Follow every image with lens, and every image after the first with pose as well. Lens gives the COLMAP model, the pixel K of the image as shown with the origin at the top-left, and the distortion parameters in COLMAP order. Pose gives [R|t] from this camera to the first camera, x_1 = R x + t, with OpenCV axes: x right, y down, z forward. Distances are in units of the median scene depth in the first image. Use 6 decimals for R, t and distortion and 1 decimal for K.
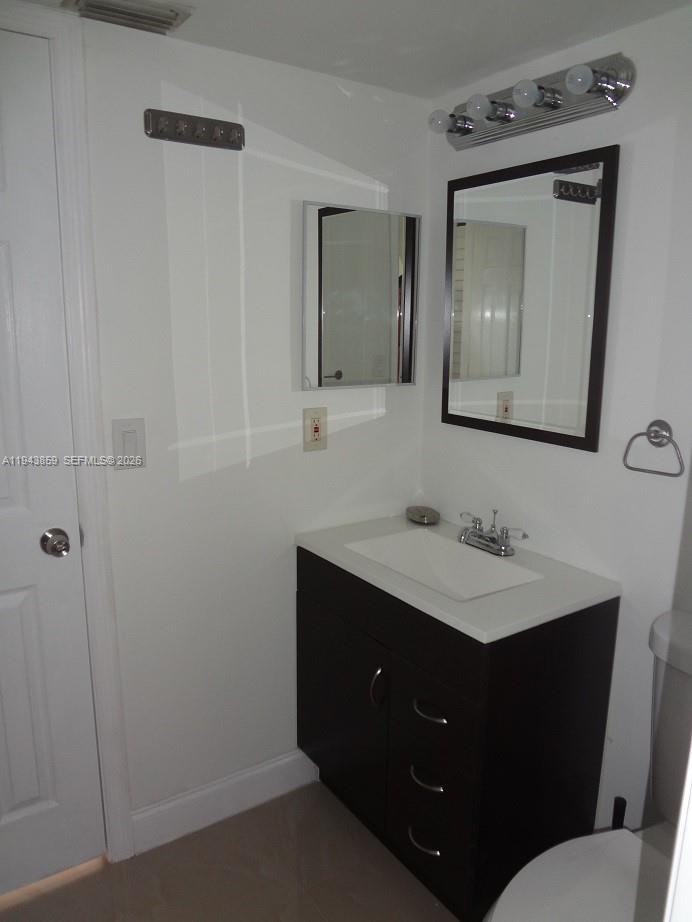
lens RADIAL K [[688.2, 0, 339.9], [0, 688.2, 459.3], [0, 0, 1]] dist [-0.060984, 0.014026]
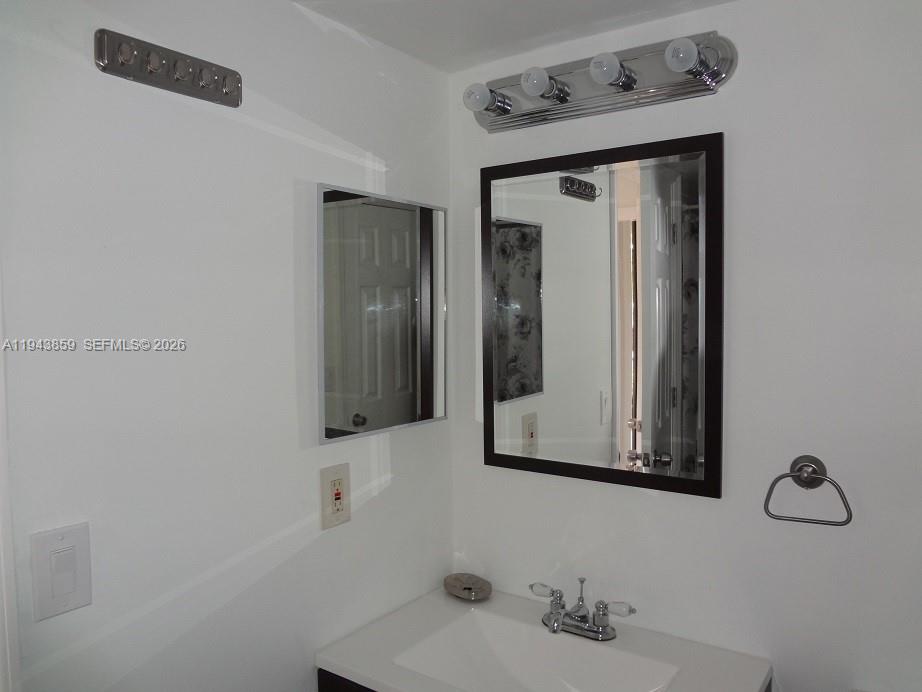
lens RADIAL K [[679.1, 0, 461.0], [0, 679.1, 346.0], [0, 0, 1]] dist [-0.058700, -0.001504]
pose [[0.940414, -0.033066, 0.338419, -0.153641], [0.087225, 0.985417, -0.146101, -0.087537], [-0.328653, 0.166914, 0.929584, 0.301205]]
